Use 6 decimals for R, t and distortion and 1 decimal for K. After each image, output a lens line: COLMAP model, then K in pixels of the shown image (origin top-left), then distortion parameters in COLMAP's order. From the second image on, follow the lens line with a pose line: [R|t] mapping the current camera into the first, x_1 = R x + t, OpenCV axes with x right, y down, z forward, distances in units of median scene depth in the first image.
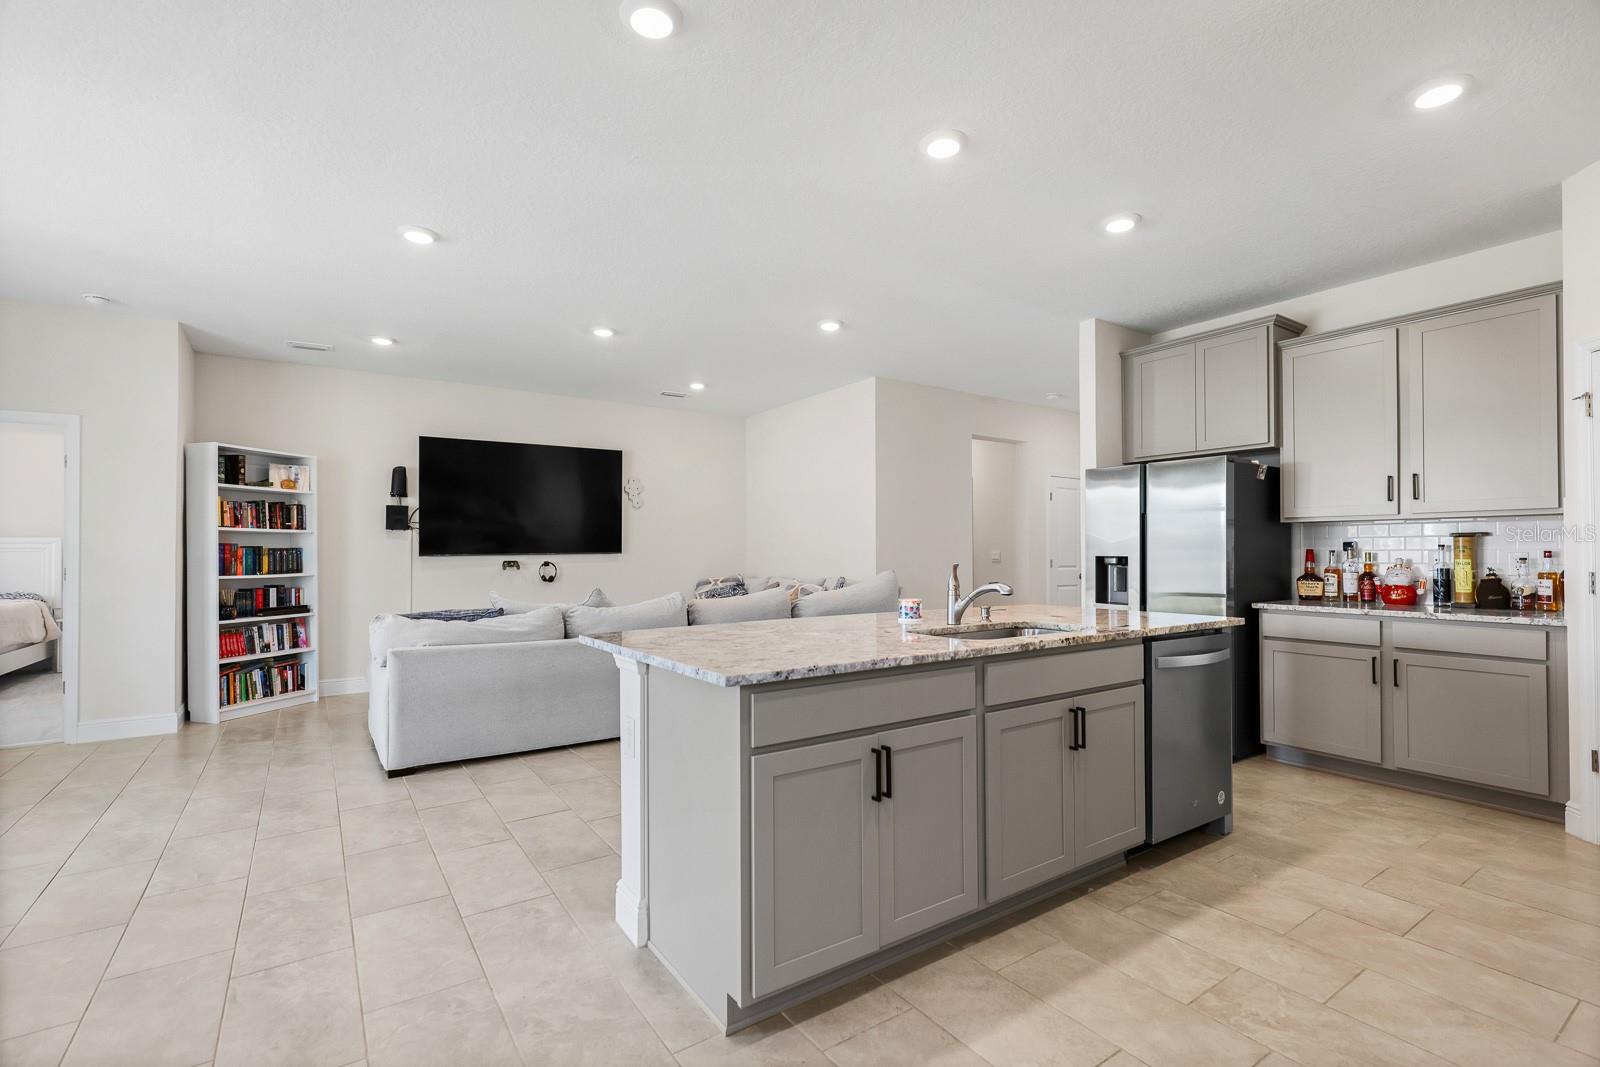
lens RADIAL K [[725.7, 0, 811.6], [0, 725.7, 548.3], [0, 0, 1]] dist [0.000699, -0.000254]
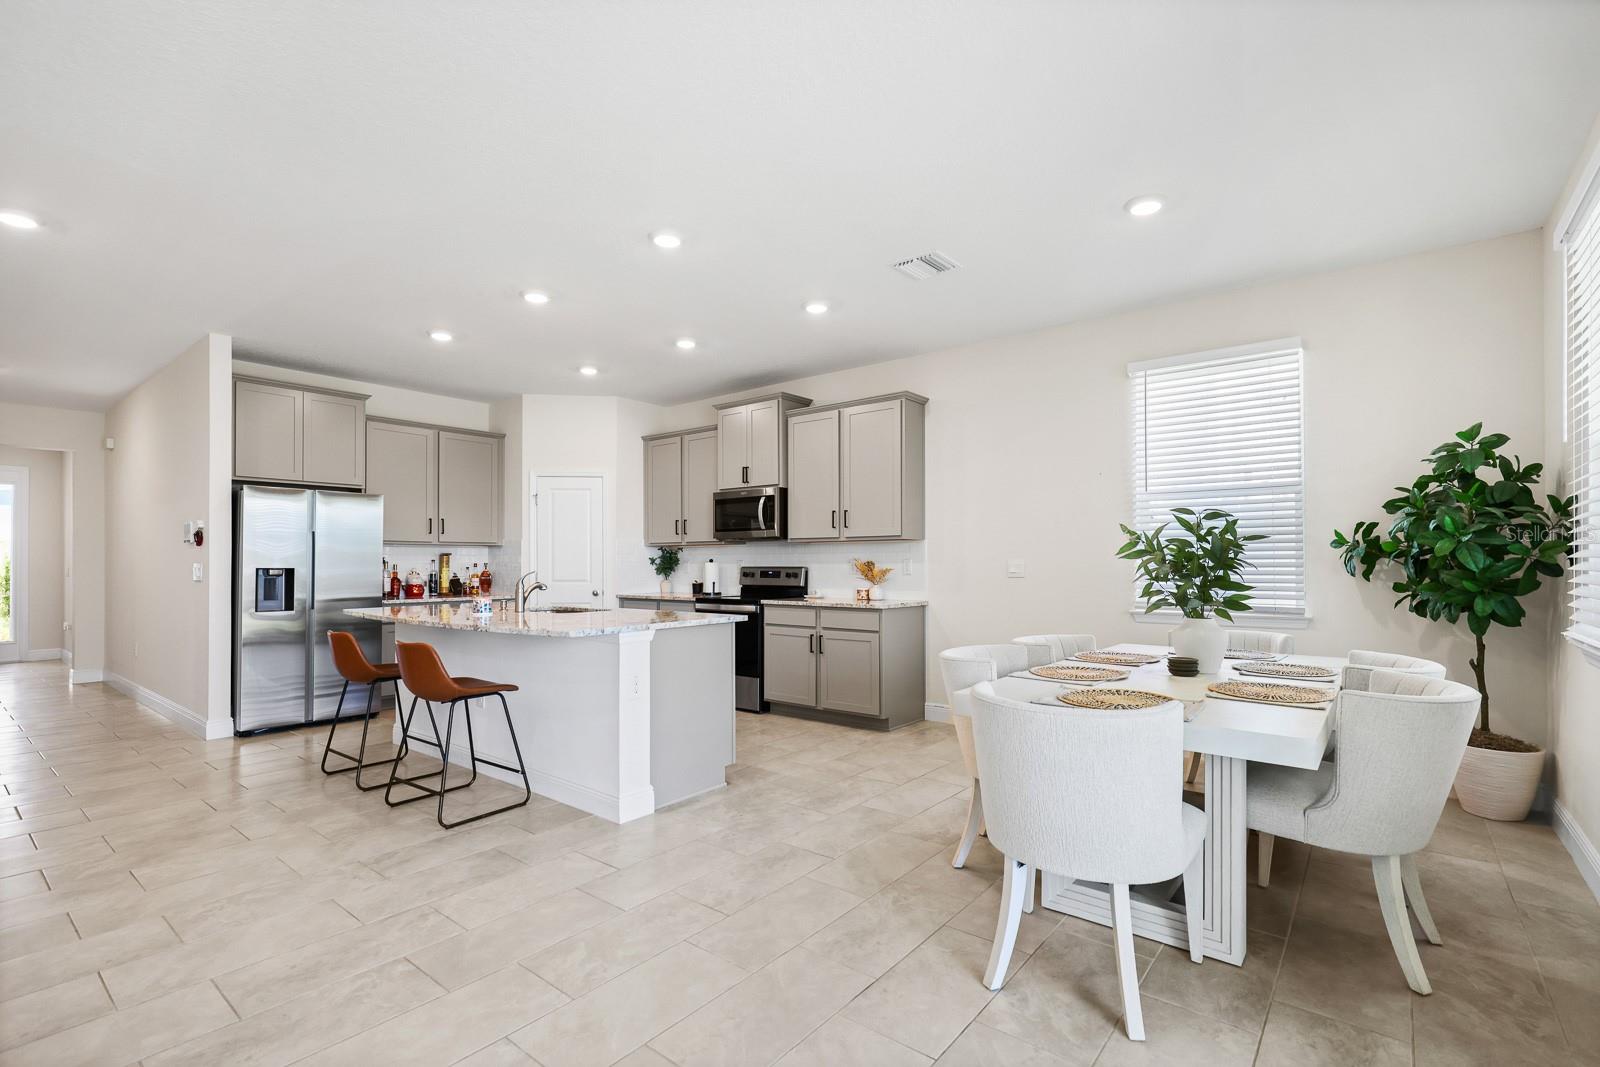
lens RADIAL K [[731.1, 0, 810.2], [0, 731.1, 562.1], [0, 0, 1]] dist [-0.000576, 0.000258]
pose [[-0.288585, 0.004752, 0.957443, -0.732798], [-0.001185, 0.999985, -0.005321, 0.005676], [-0.957454, -0.002670, -0.288575, 0.447766]]
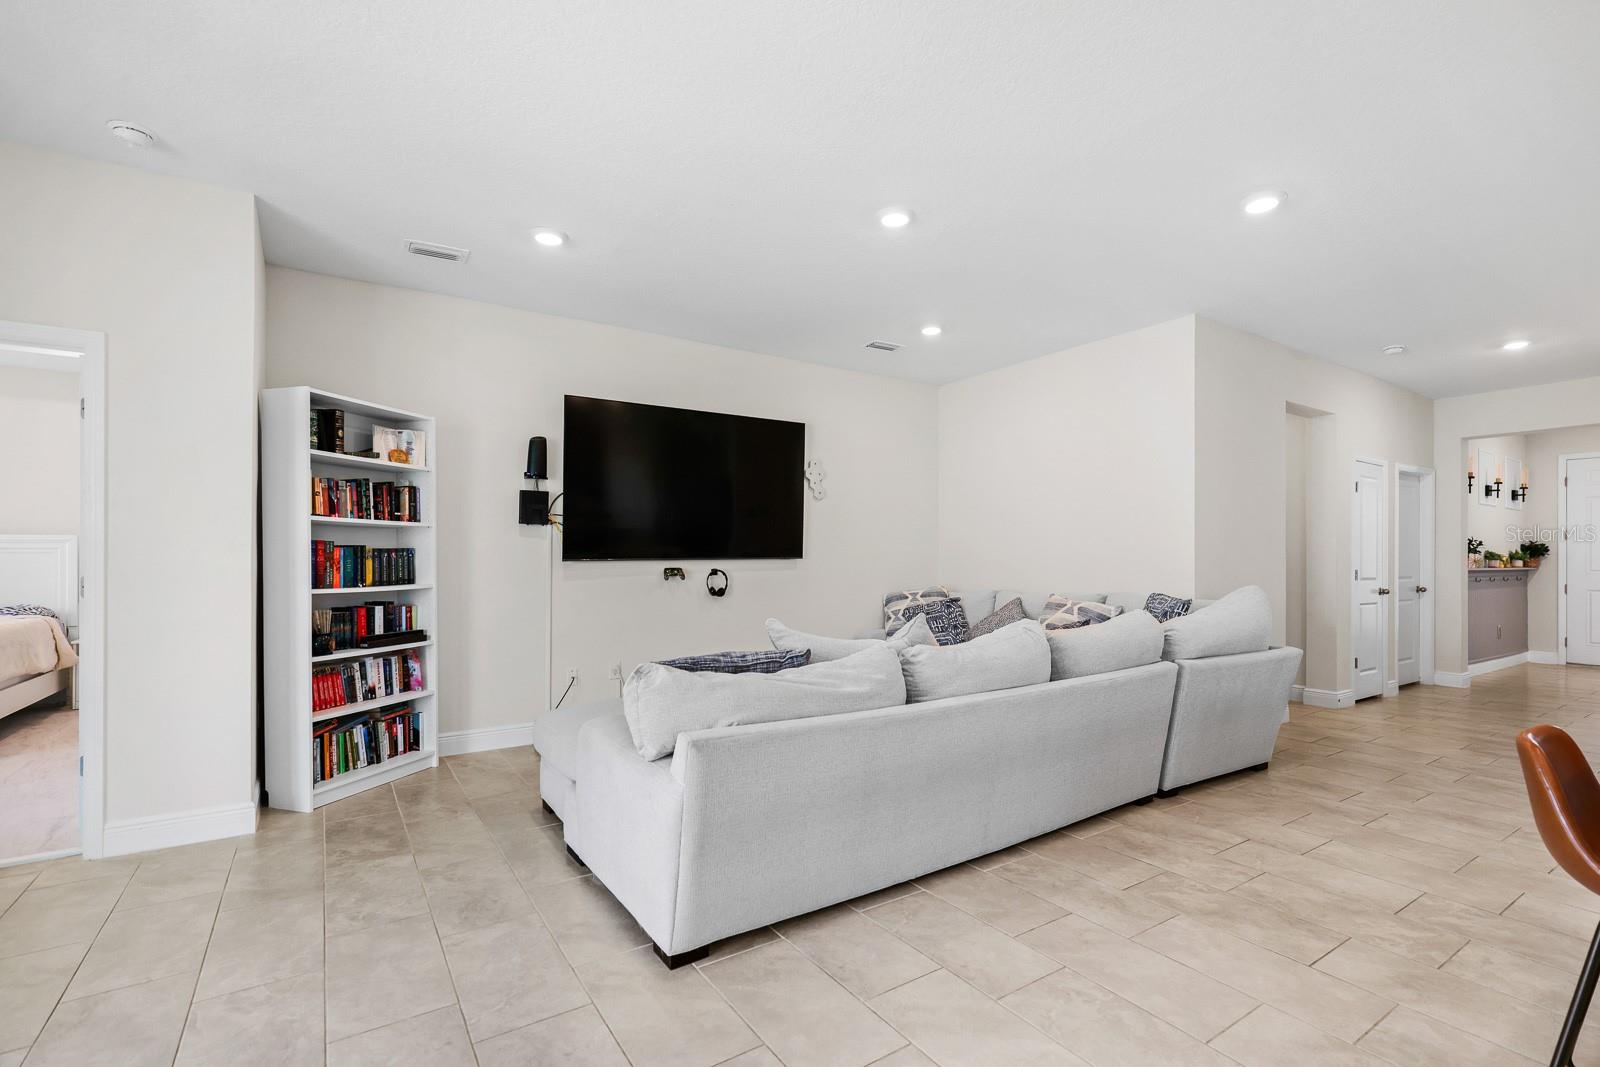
lens RADIAL K [[731.1, 0, 810.2], [0, 731.1, 562.1], [0, 0, 1]] dist [-0.000576, 0.000258]
pose [[0.999876, 0.004942, -0.014951, -0.325497], [-0.004796, 0.999940, 0.009848, 0.004080], [0.014999, -0.009775, 0.999840, 0.315161]]
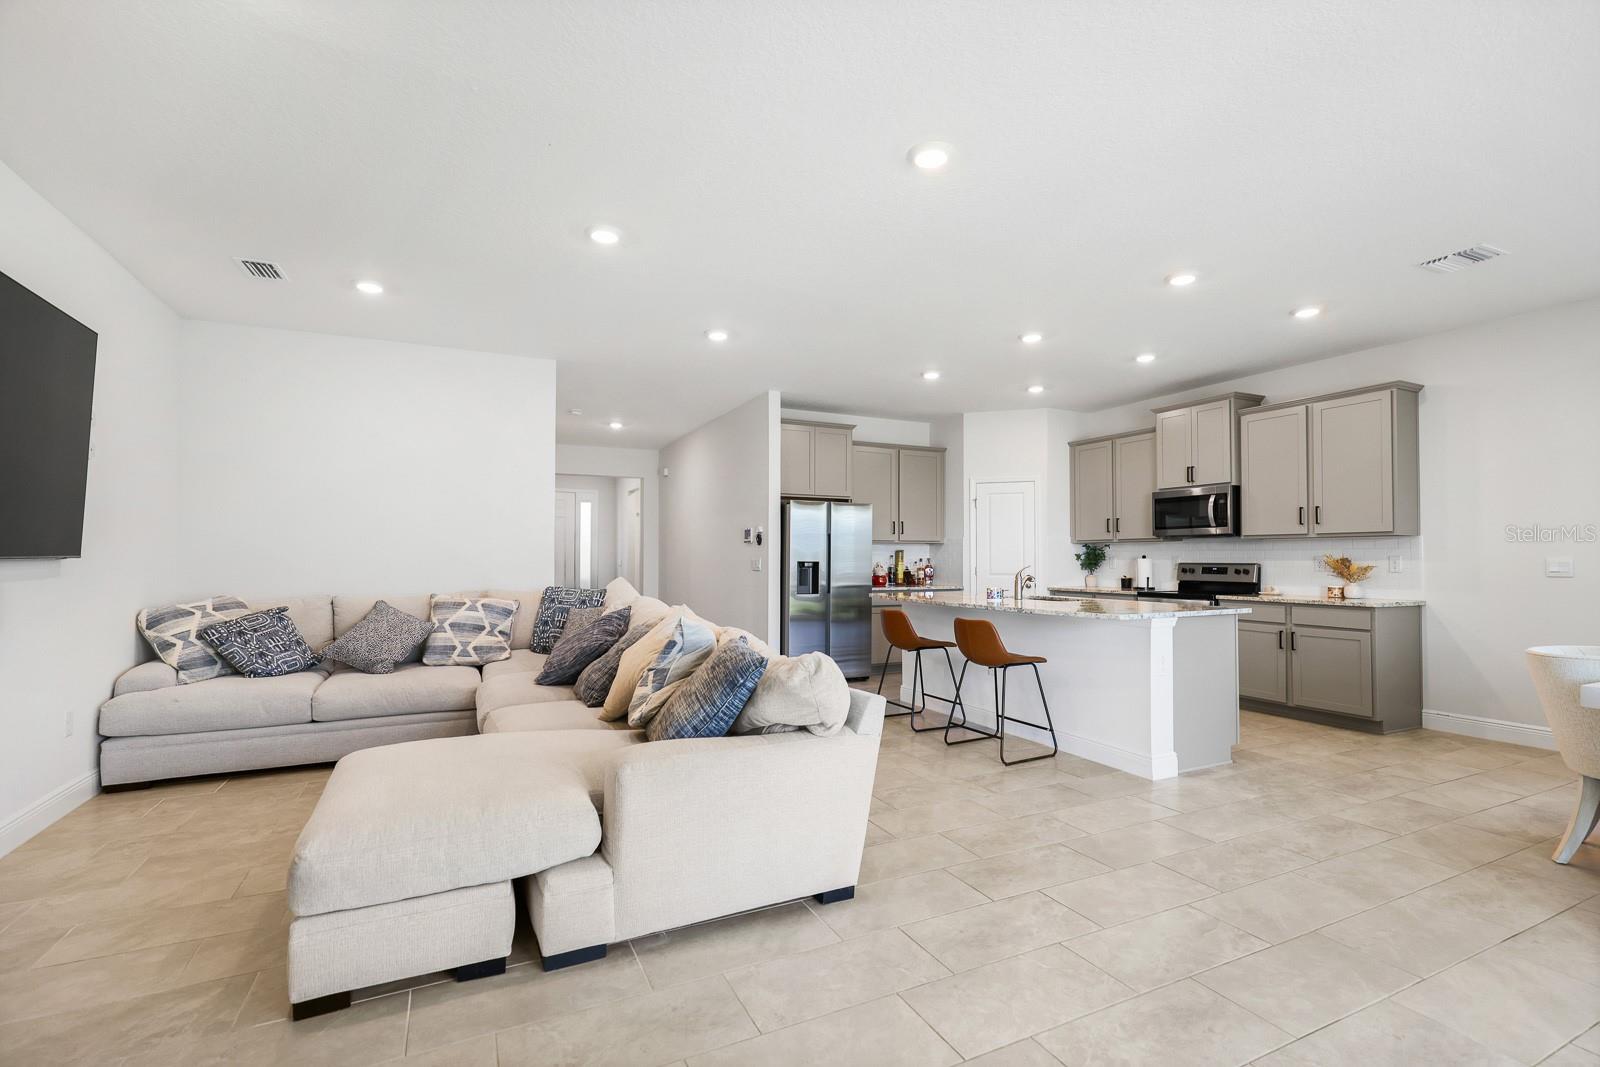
lens RADIAL K [[725.8, 0, 802.4], [0, 725.8, 545.3], [0, 0, 1]] dist [-0.000146, -0.000611]
pose [[0.151690, 0.020680, 0.988212, -0.862205], [-0.006770, 0.999779, -0.019883, 0.006183], [-0.988405, -0.003675, 0.151796, 0.652250]]
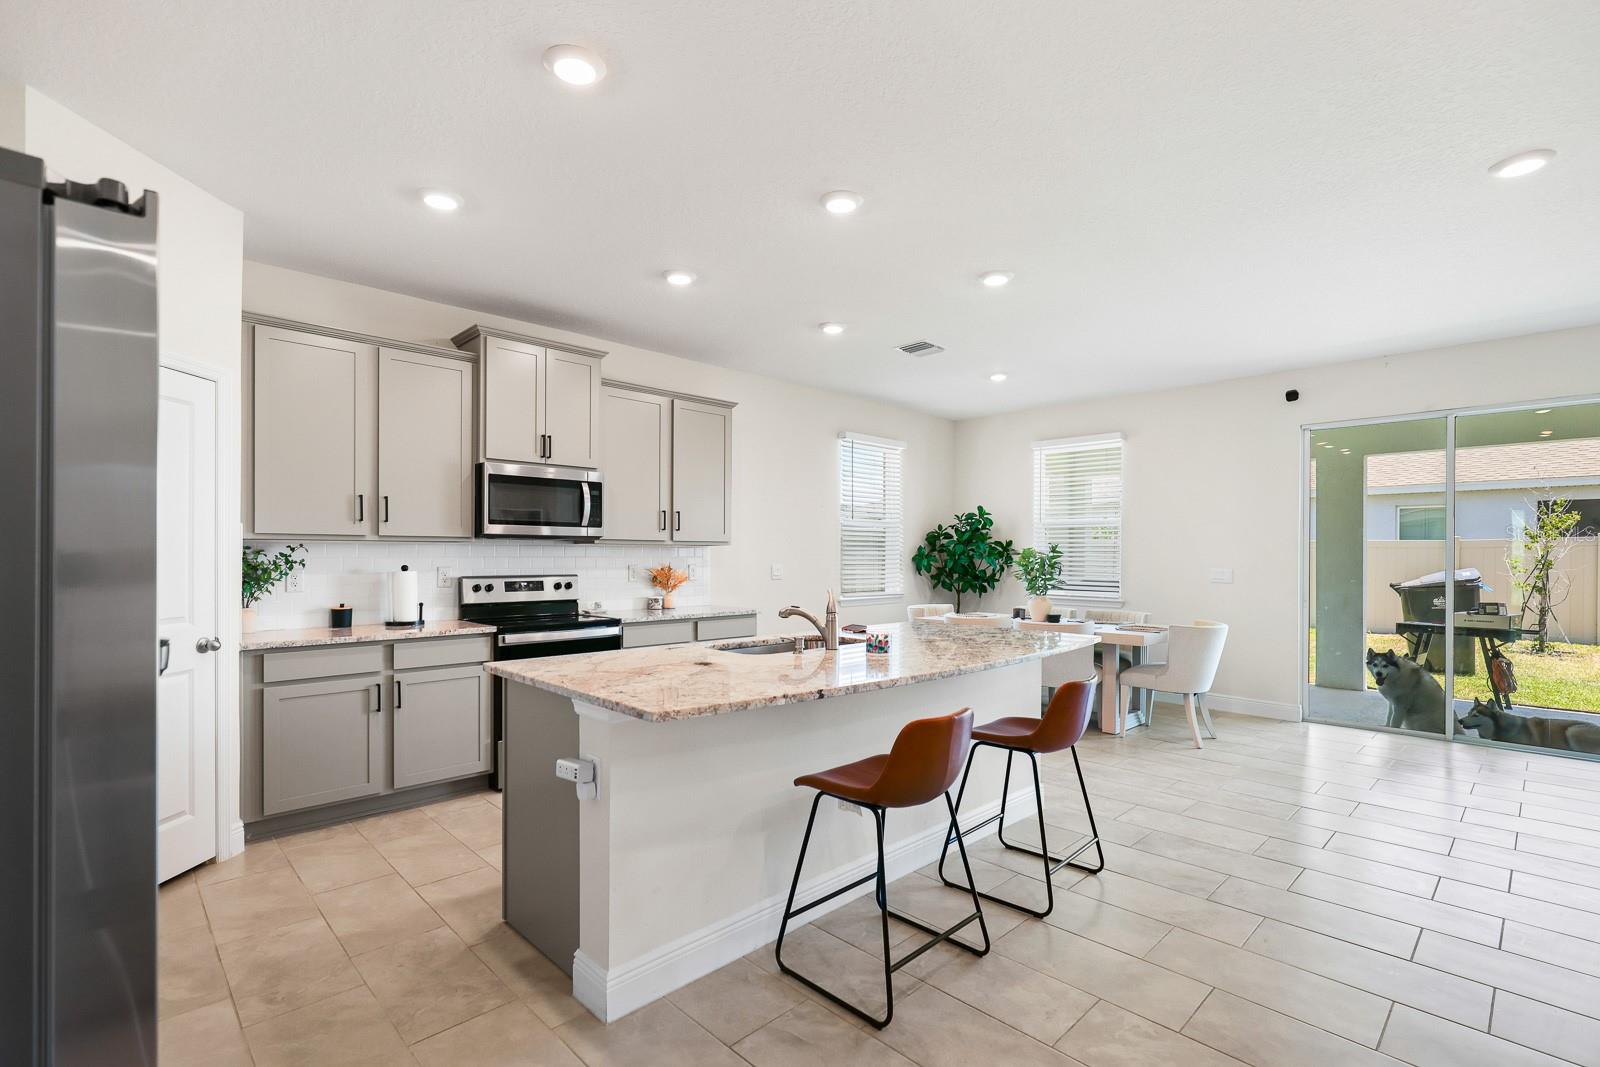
lens RADIAL K [[731.1, 0, 810.2], [0, 731.1, 562.1], [0, 0, 1]] dist [-0.000576, 0.000258]
pose [[-0.986323, 0.001114, -0.164818, 0.206400], [0.000285, 0.999987, 0.005050, -0.012163], [0.164821, 0.004934, -0.986311, 1.045361]]
